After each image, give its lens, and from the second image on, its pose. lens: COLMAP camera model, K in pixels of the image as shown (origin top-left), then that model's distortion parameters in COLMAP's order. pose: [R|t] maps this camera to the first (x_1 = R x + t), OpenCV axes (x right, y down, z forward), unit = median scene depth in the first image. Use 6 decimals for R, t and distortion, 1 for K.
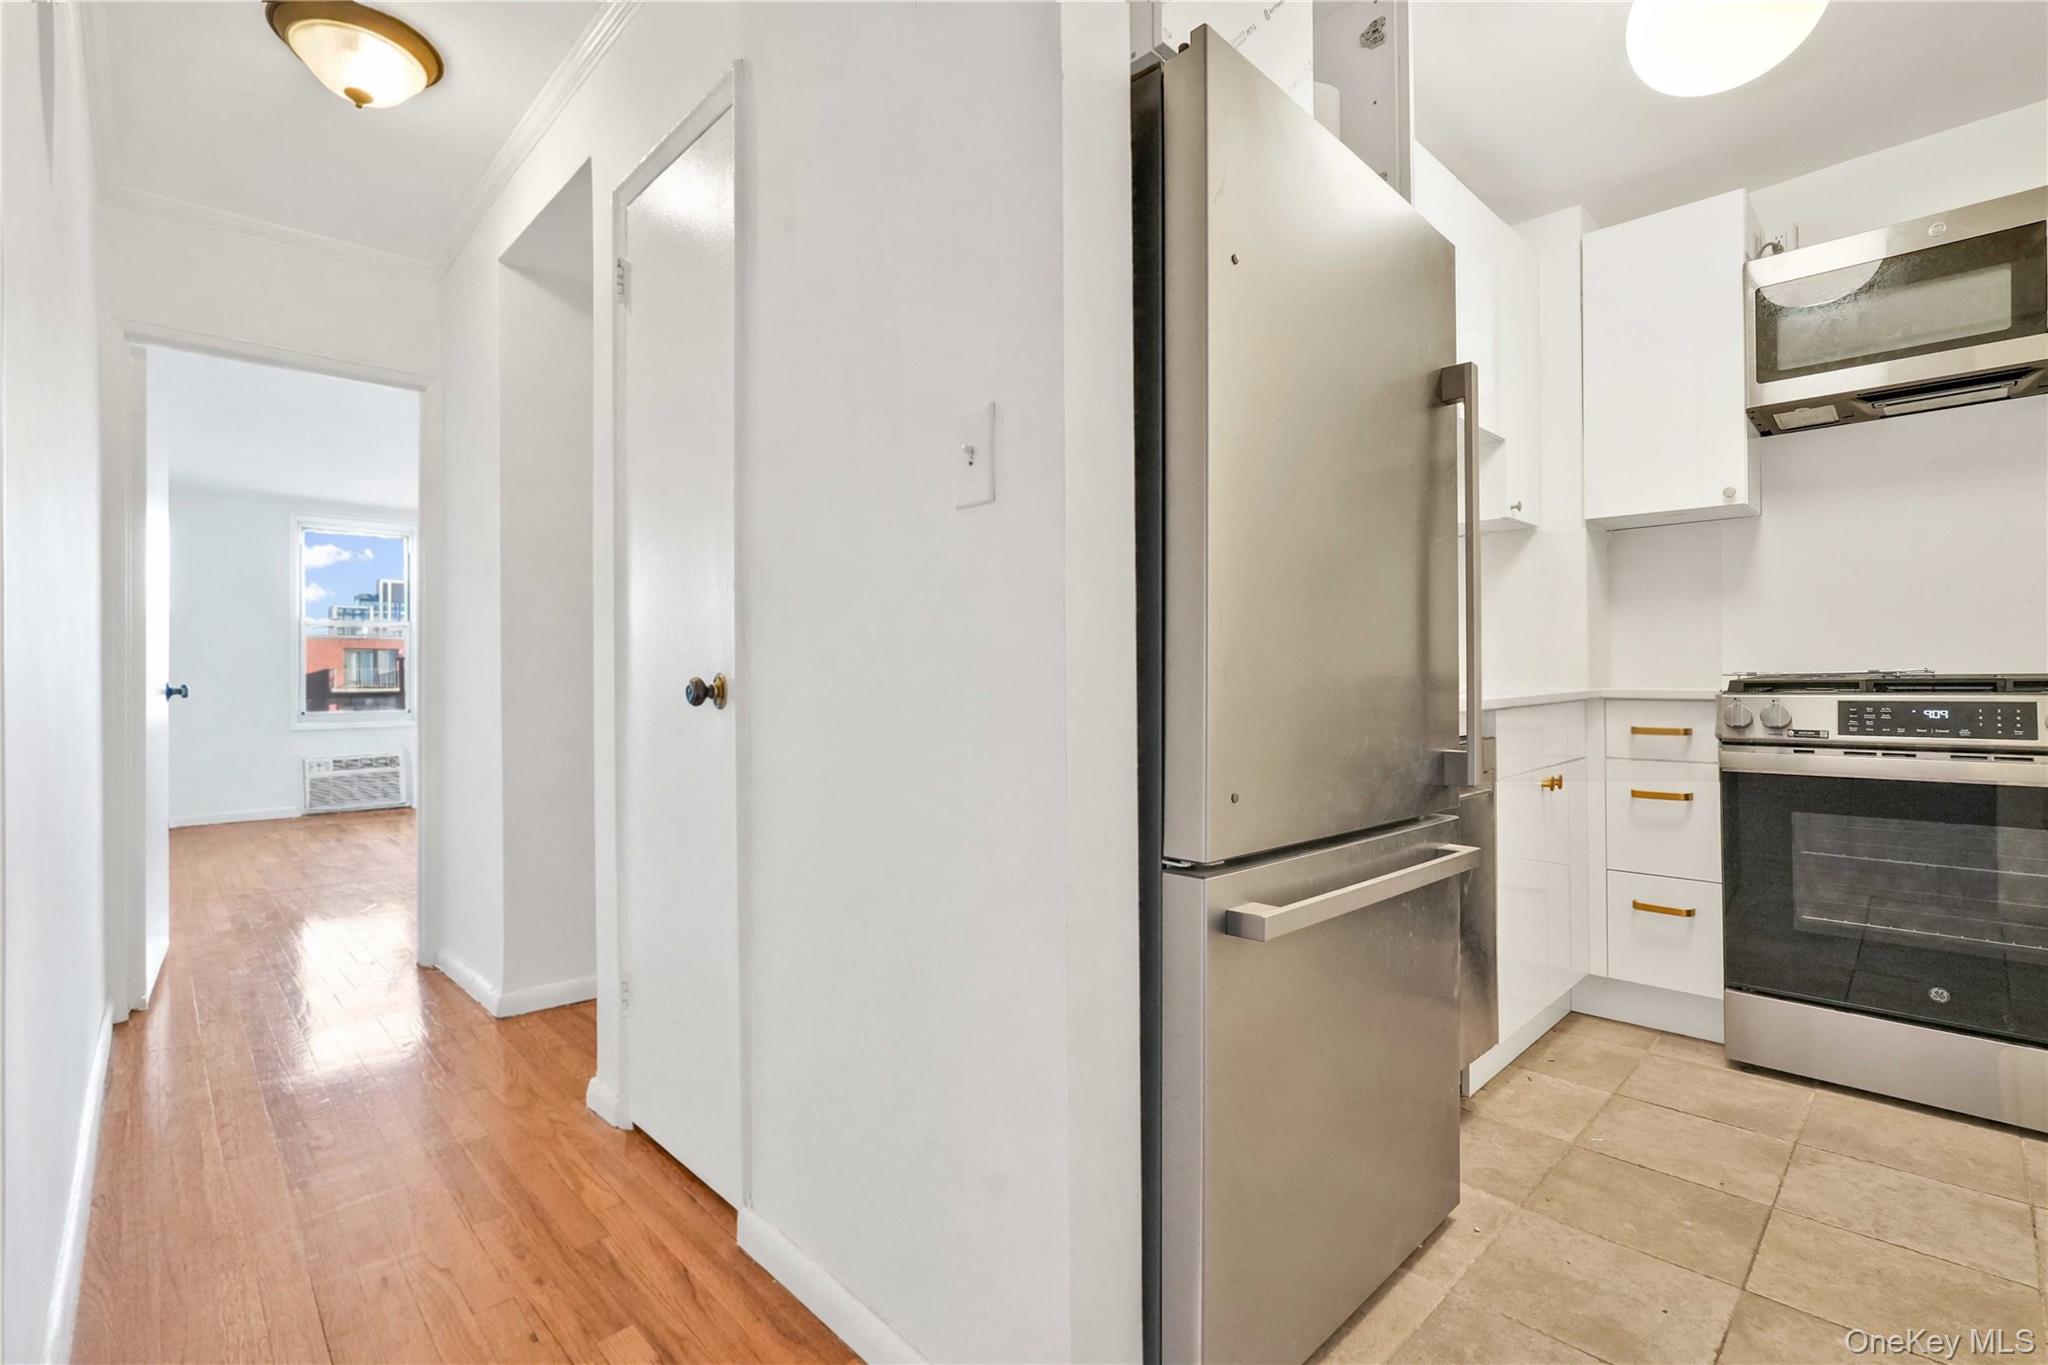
lens RADIAL K [[925.7, 0, 1032.4], [0, 925.7, 670.8], [0, 0, 1]] dist [-0.015730, 0.008747]
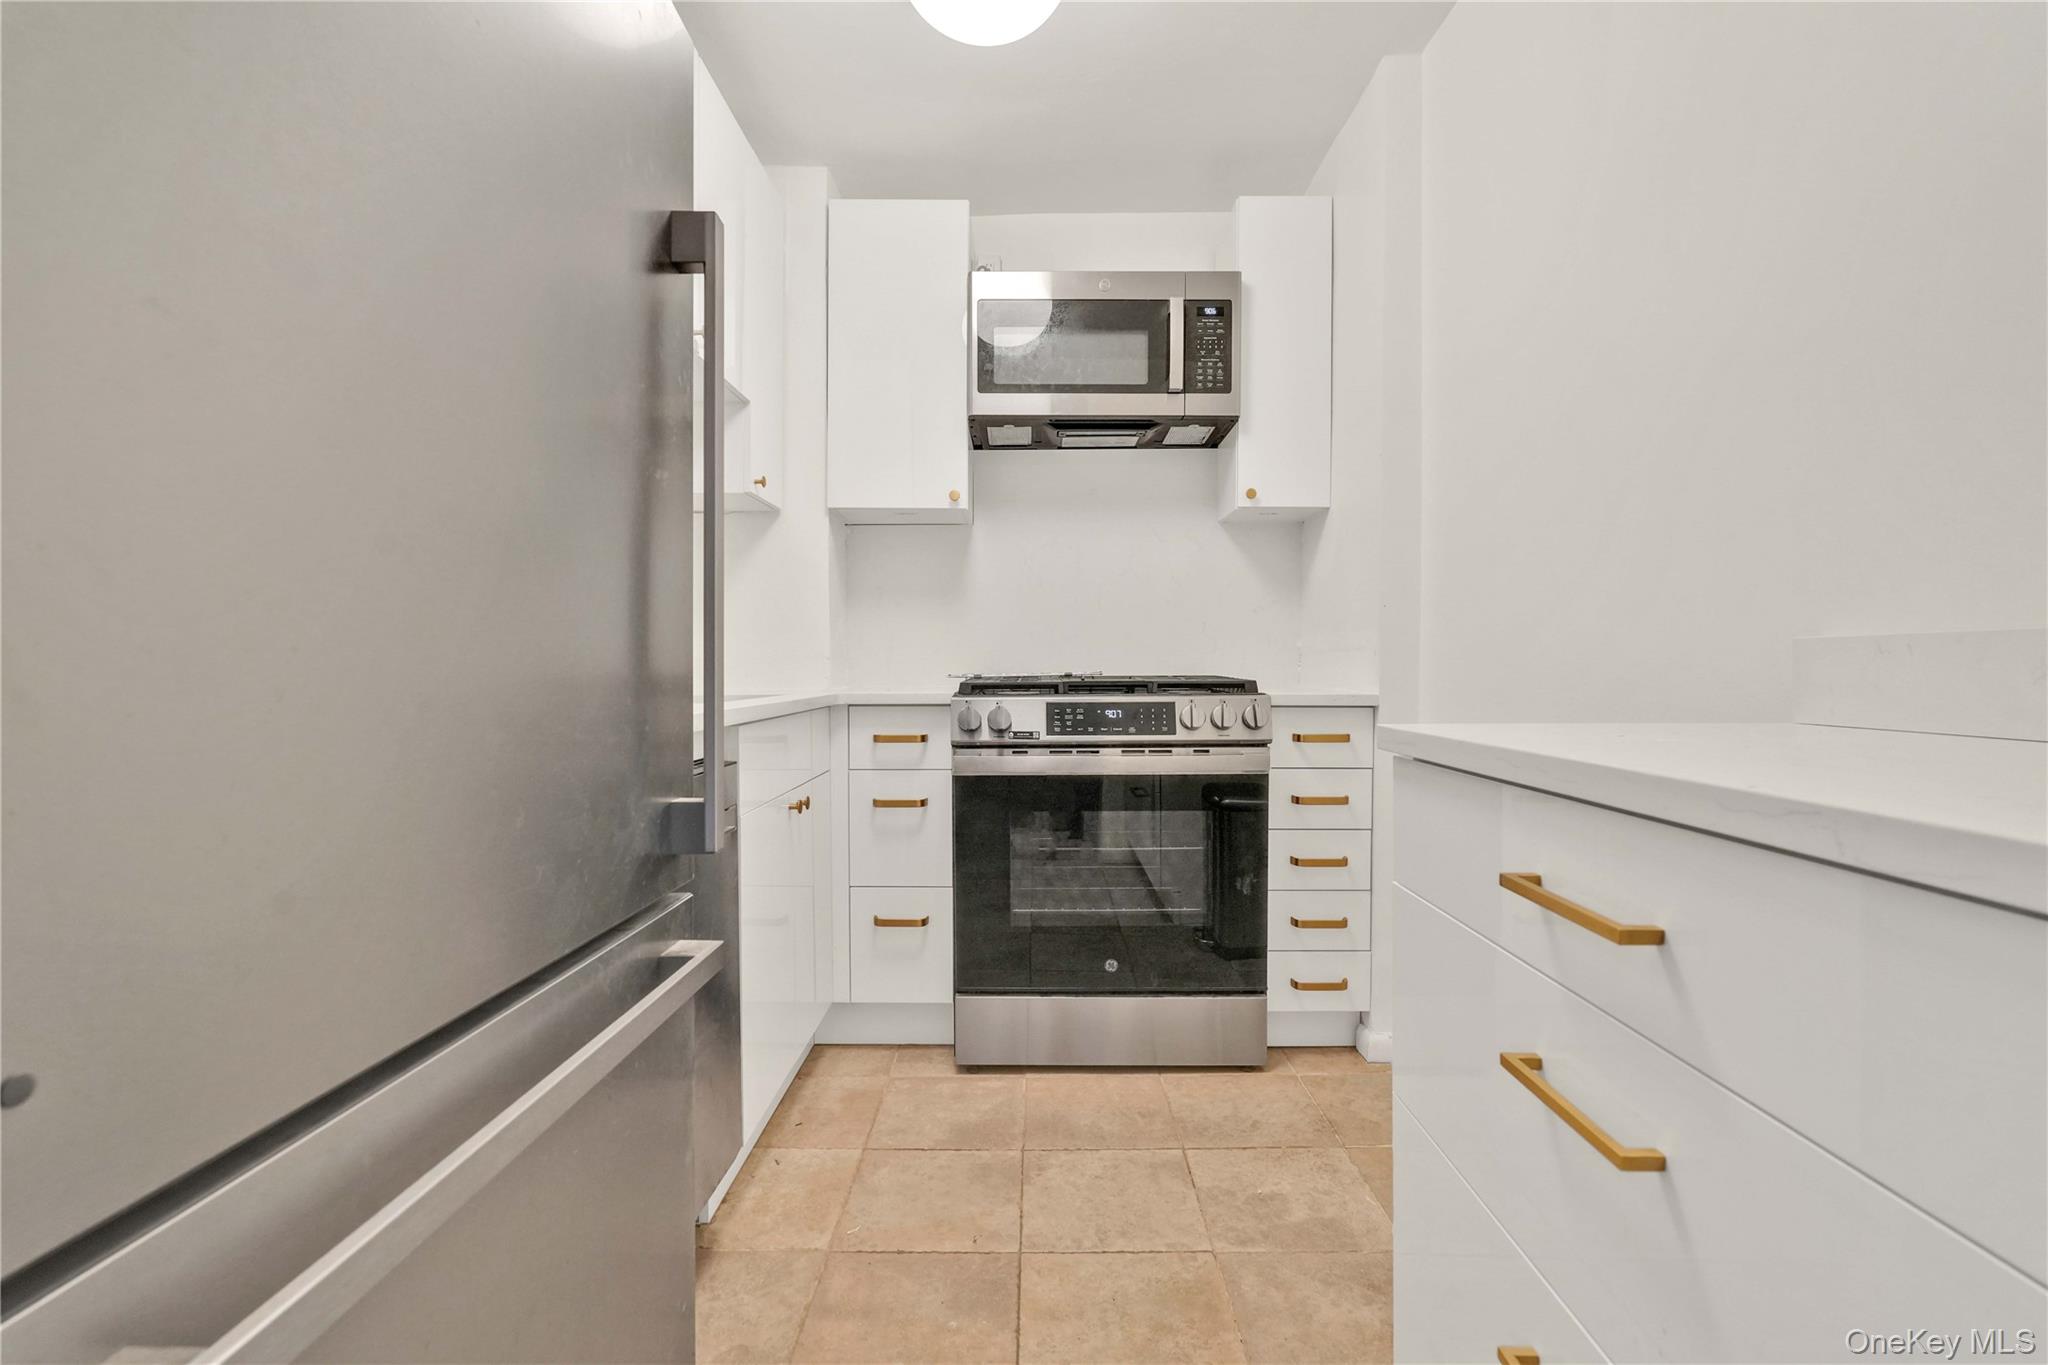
lens RADIAL K [[916.2, 0, 1024.4], [0, 916.2, 679.0], [0, 0, 1]] dist [-0.016916, 0.009940]
pose [[0.712975, -0.003171, 0.701182, 0.128170], [-0.008231, 0.999883, 0.012892, -0.007415], [-0.701141, -0.014964, 0.712866, 0.273735]]
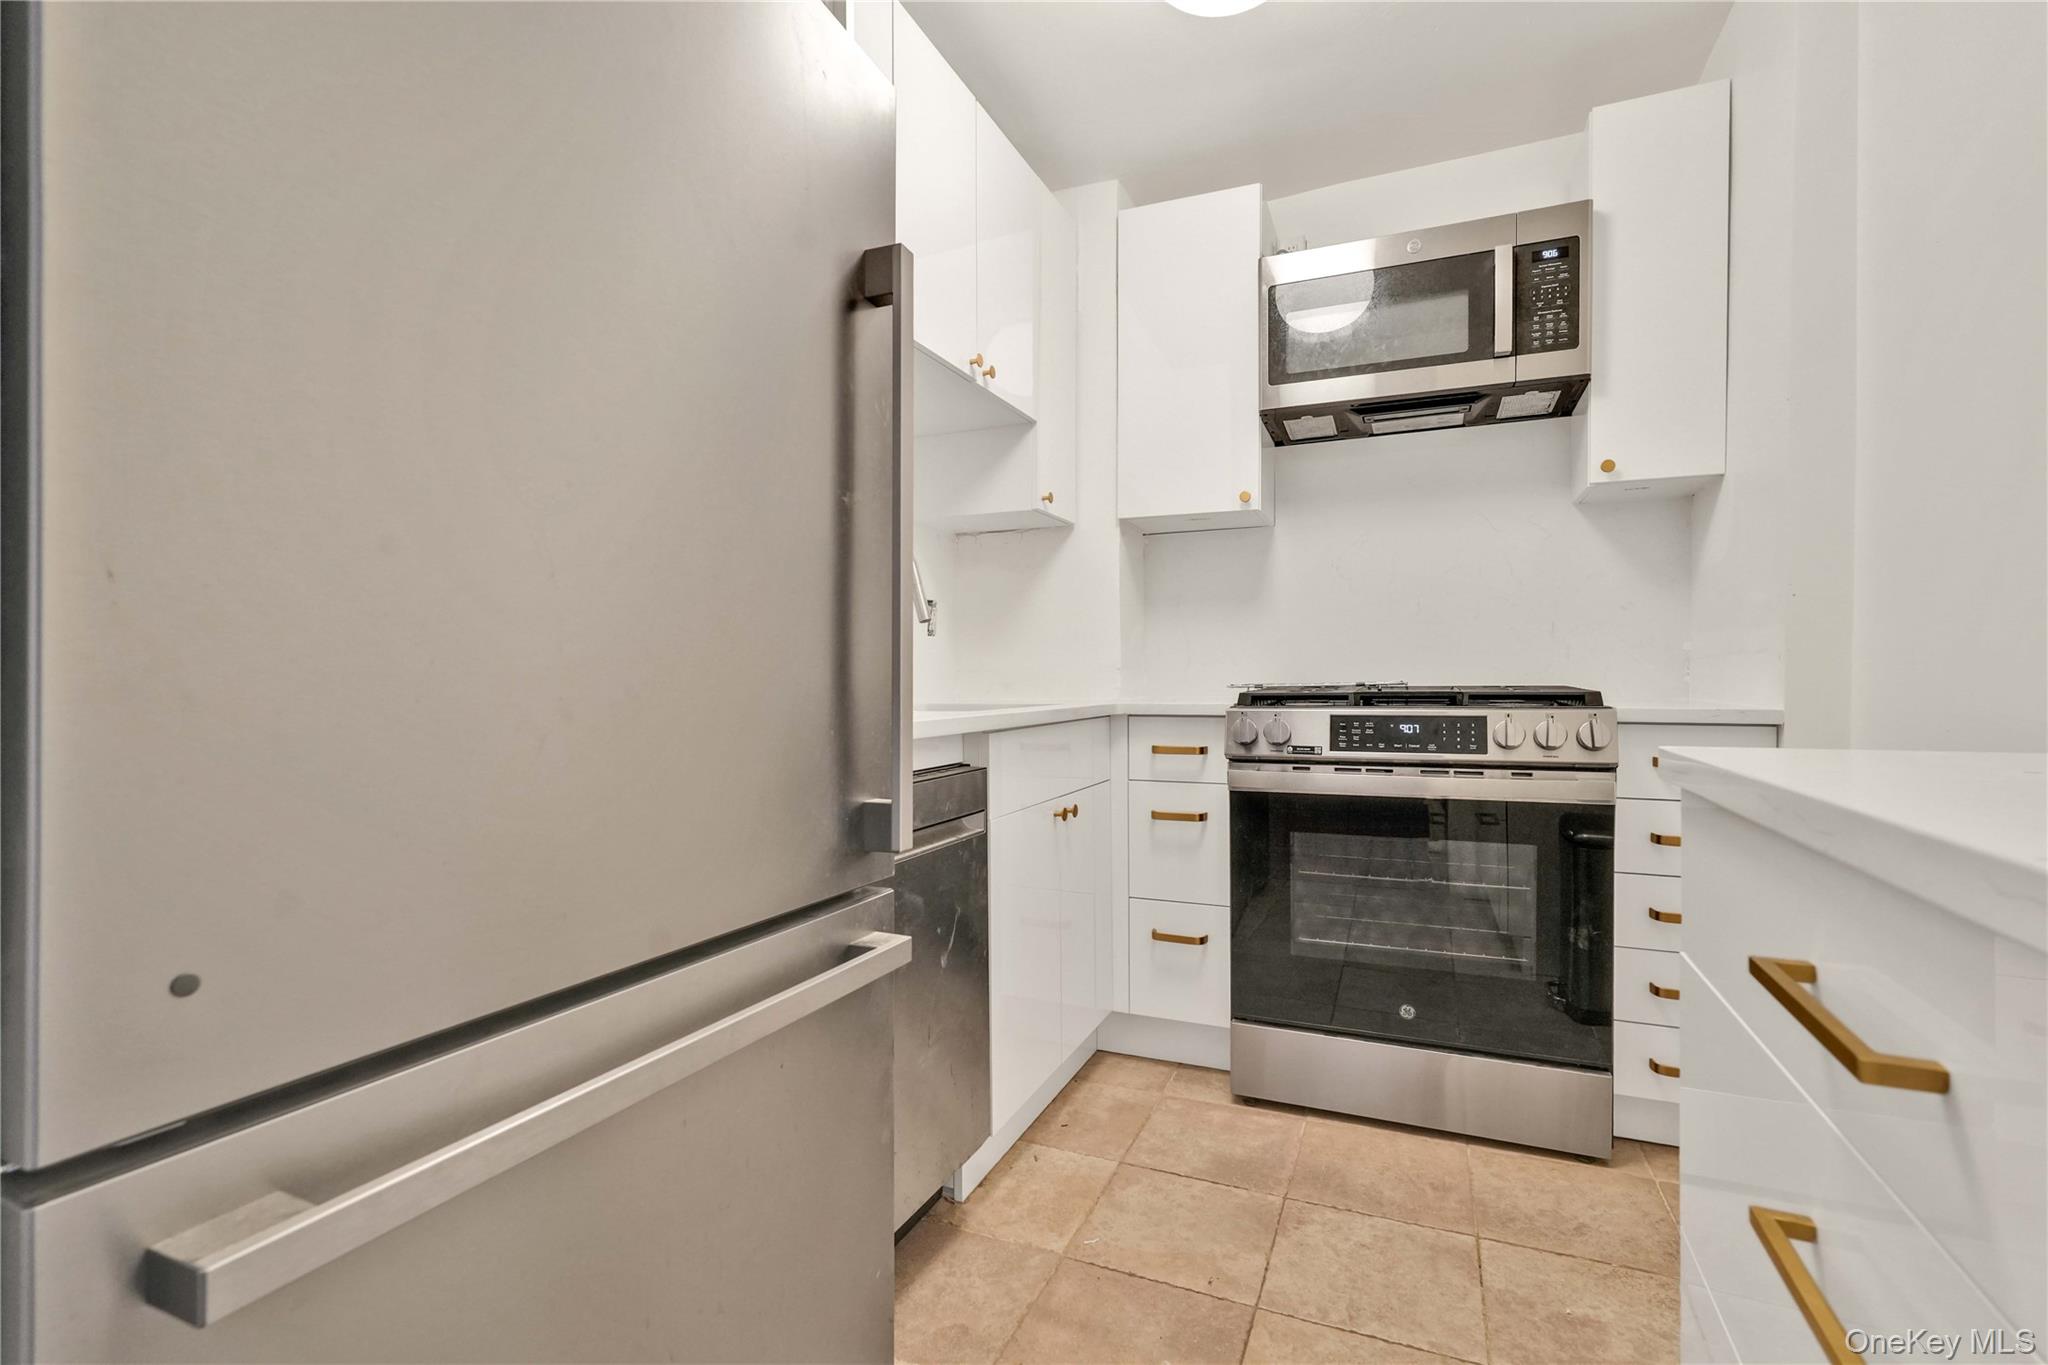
lens RADIAL K [[915.7, 0, 1017.3], [0, 915.7, 692.8], [0, 0, 1]] dist [-0.020205, 0.014346]
pose [[0.930354, -0.002518, 0.366654, 0.224221], [-0.004551, 0.999820, 0.018415, -0.006429], [-0.366634, -0.018801, 0.930175, 0.235109]]
